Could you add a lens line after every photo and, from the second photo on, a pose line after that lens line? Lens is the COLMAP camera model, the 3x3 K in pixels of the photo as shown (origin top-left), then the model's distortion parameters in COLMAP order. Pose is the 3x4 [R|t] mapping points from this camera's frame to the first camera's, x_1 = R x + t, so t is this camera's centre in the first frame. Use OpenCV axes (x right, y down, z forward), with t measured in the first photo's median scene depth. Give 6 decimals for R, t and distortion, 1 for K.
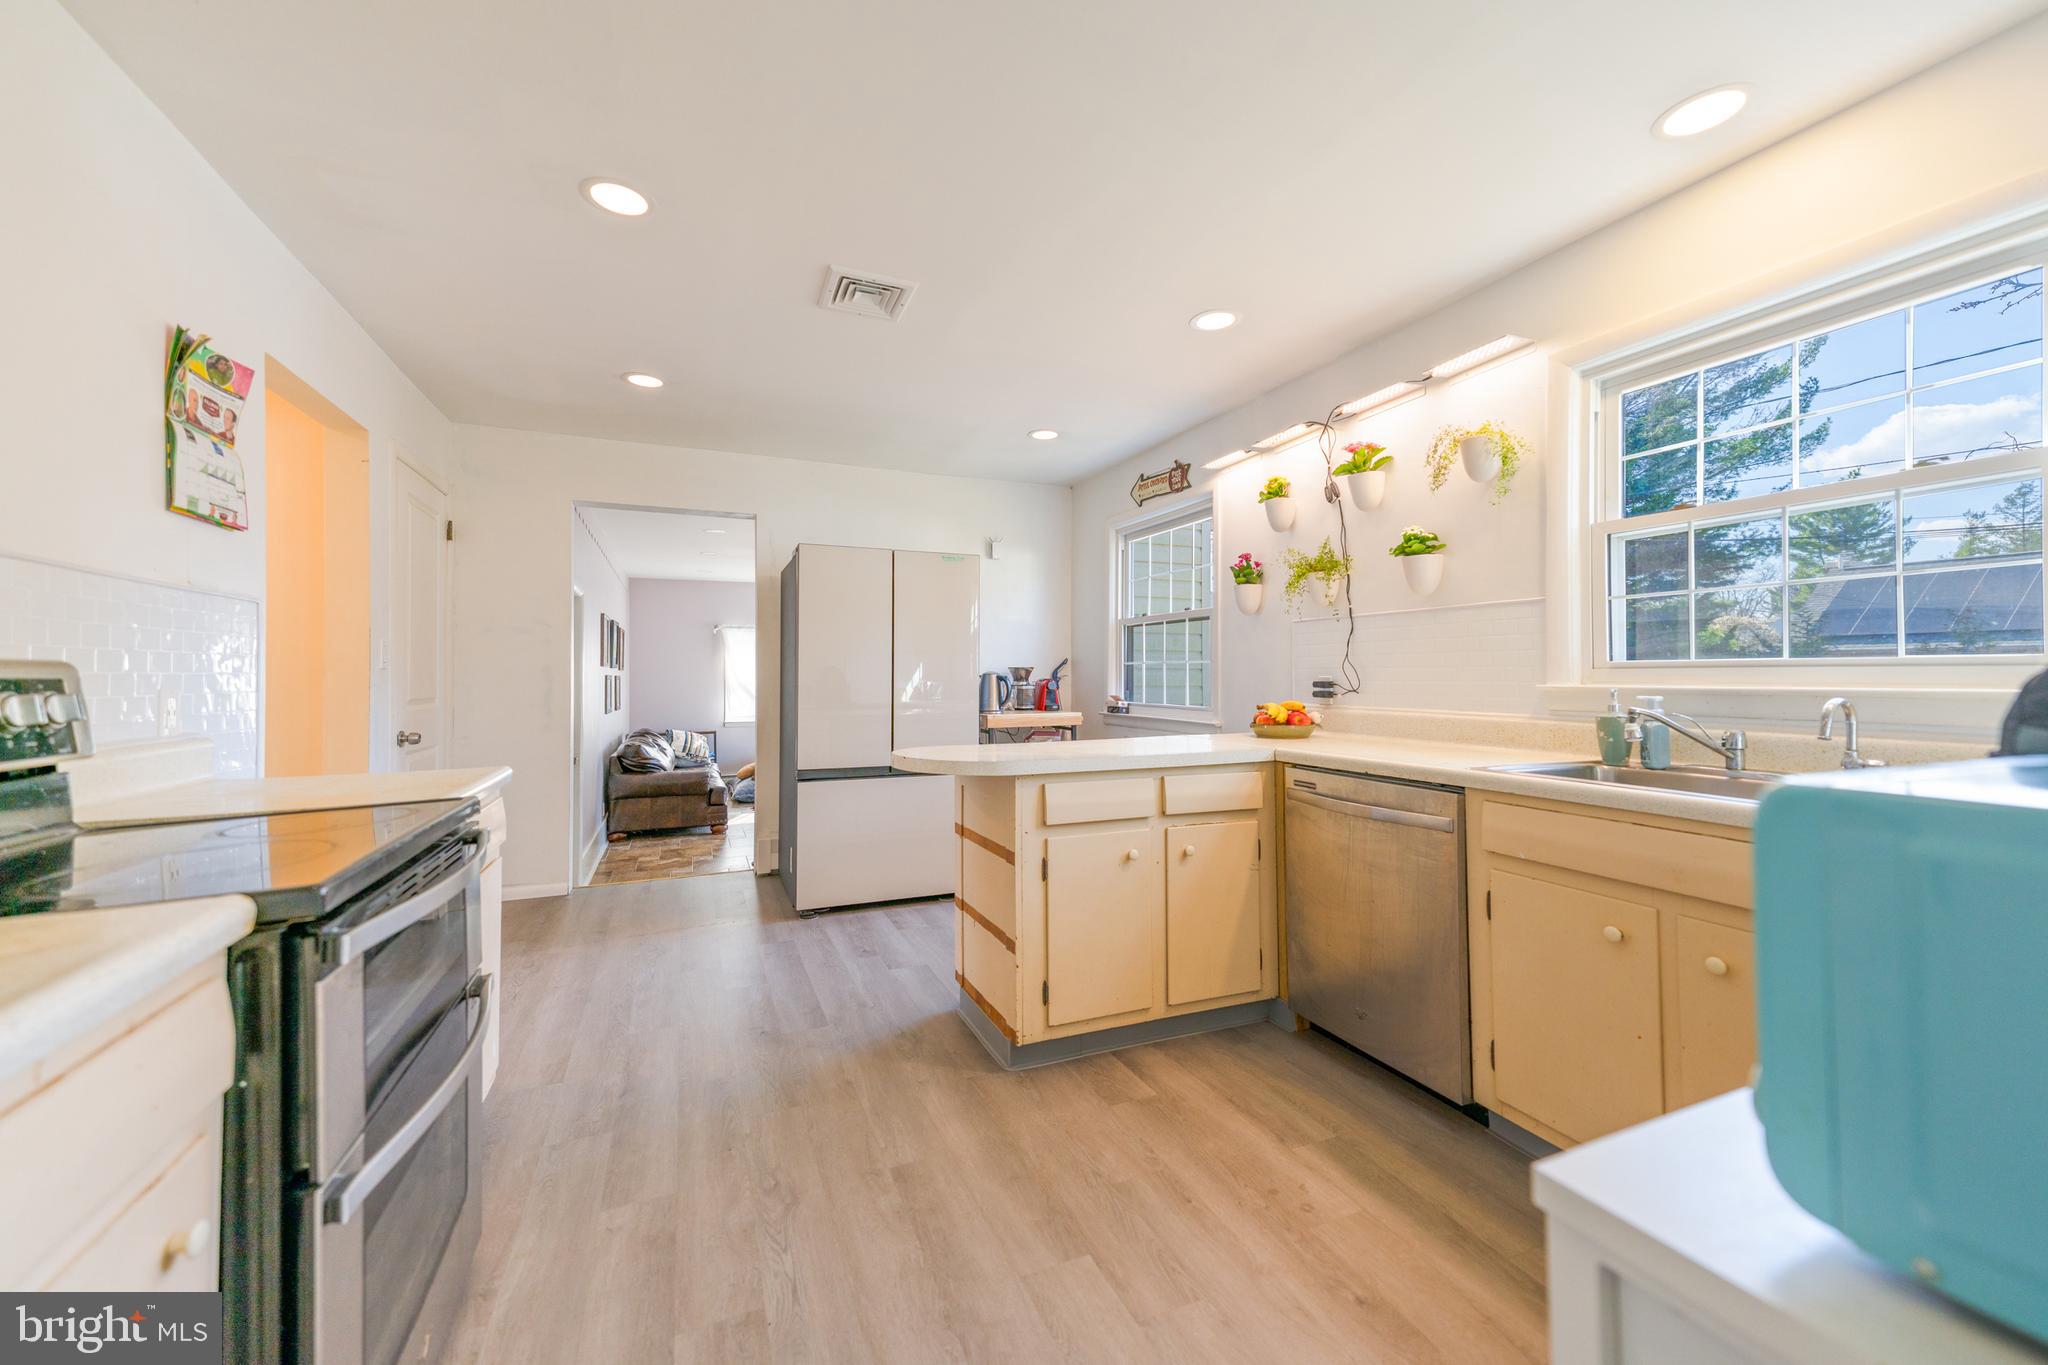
lens RADIAL K [[788.4, 0, 1022.6], [0, 788.4, 665.0], [0, 0, 1]] dist [0.025363, -0.000247]
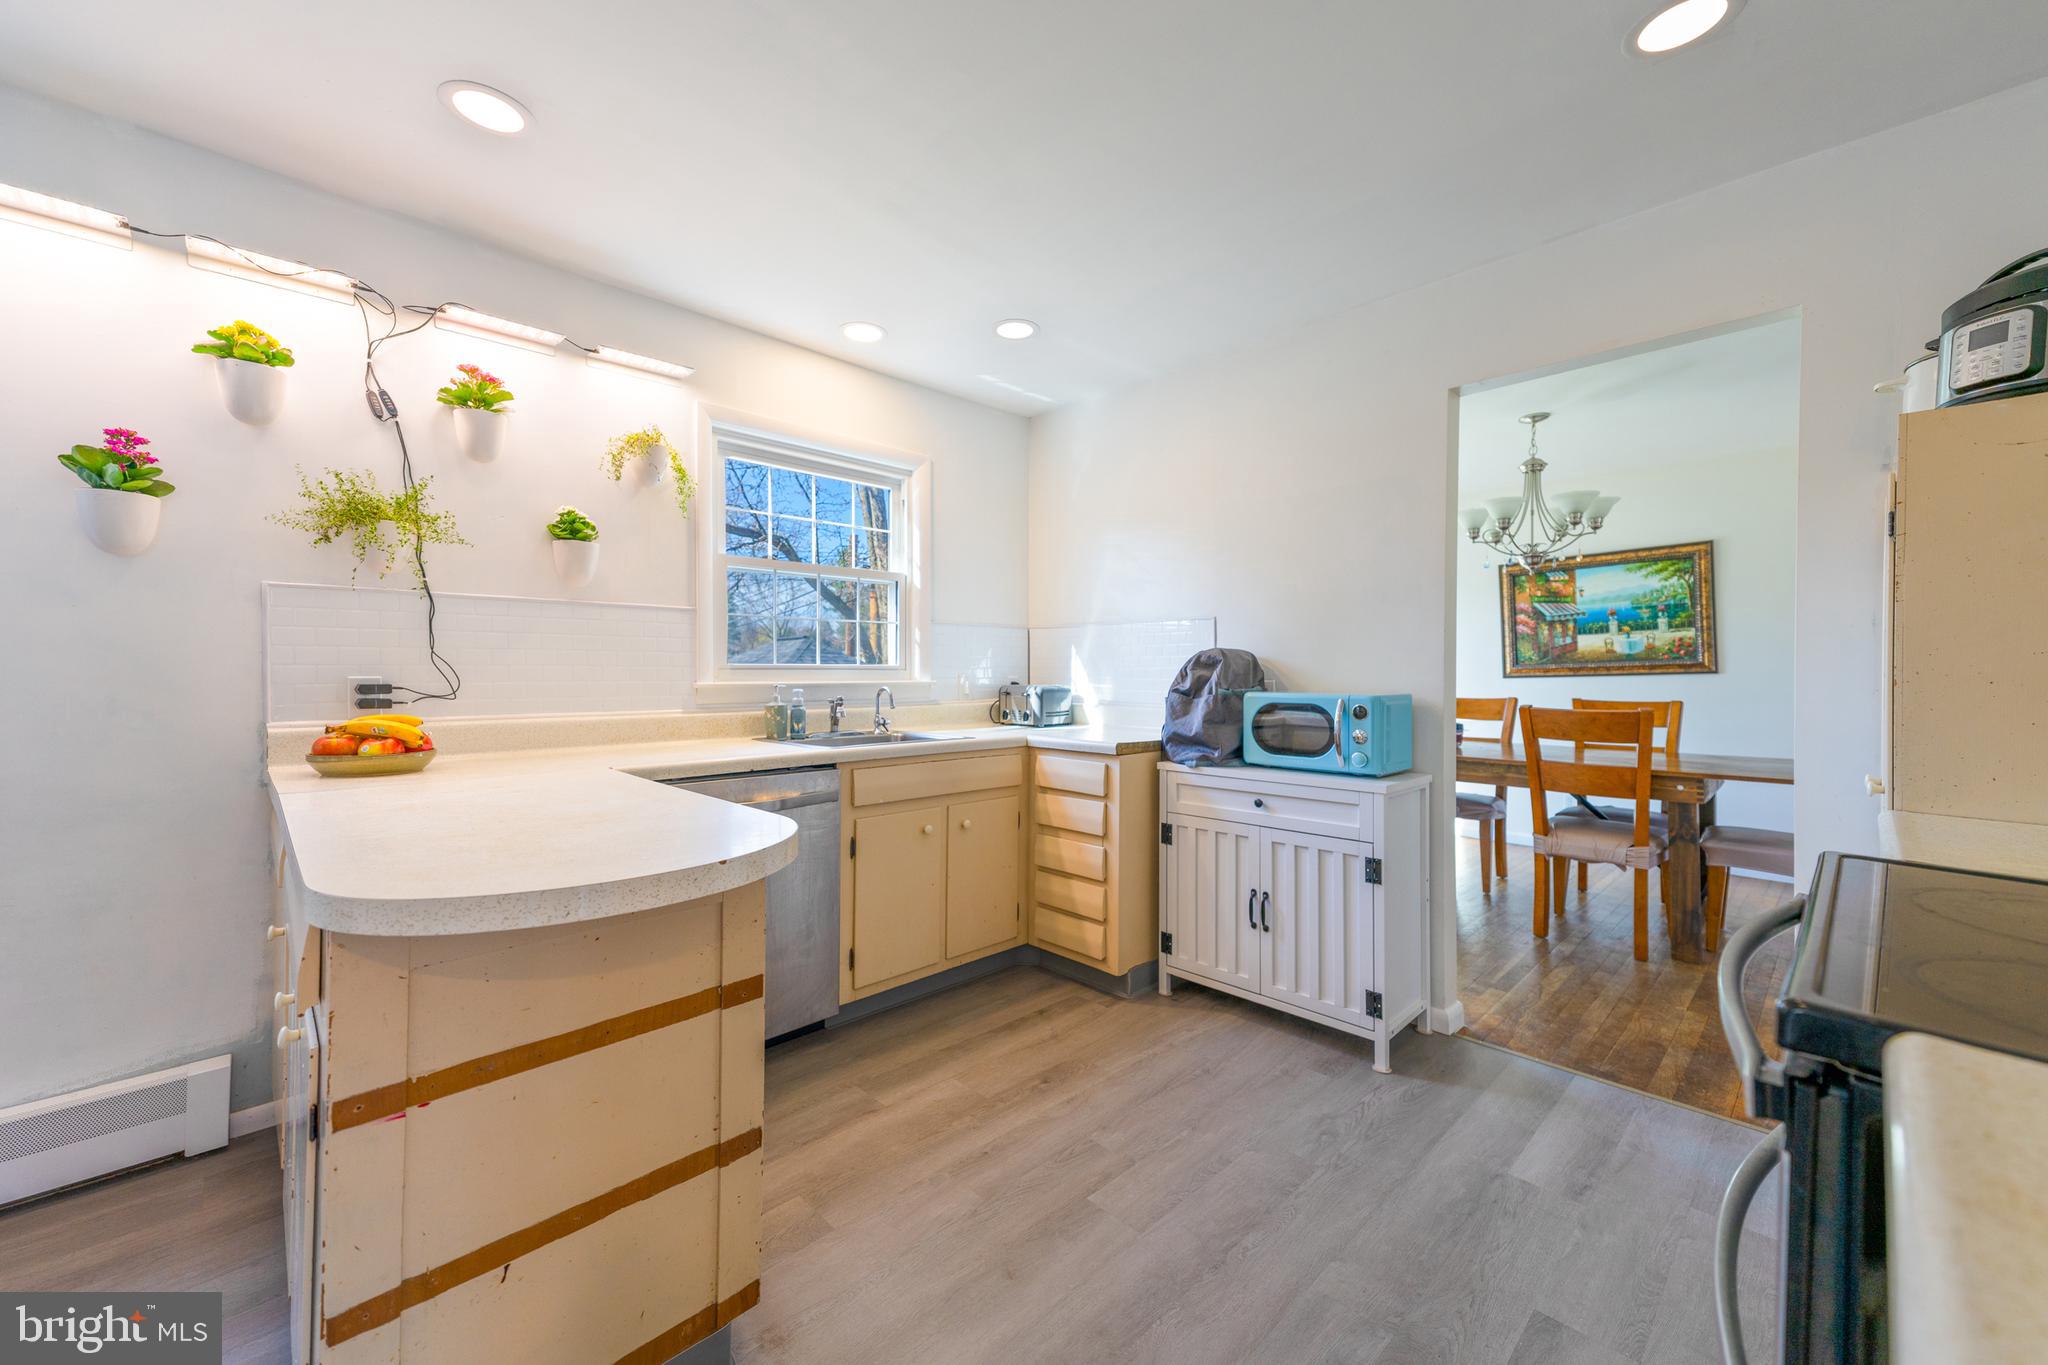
lens RADIAL K [[788.4, 0, 1019.0], [0, 788.4, 677.2], [0, 0, 1]] dist [0.025363, -0.000247]
pose [[-0.363905, -0.003169, 0.931431, -0.294572], [-0.012495, 0.999921, -0.001480, 0.006042], [-0.931352, -0.012176, -0.363916, 0.485650]]
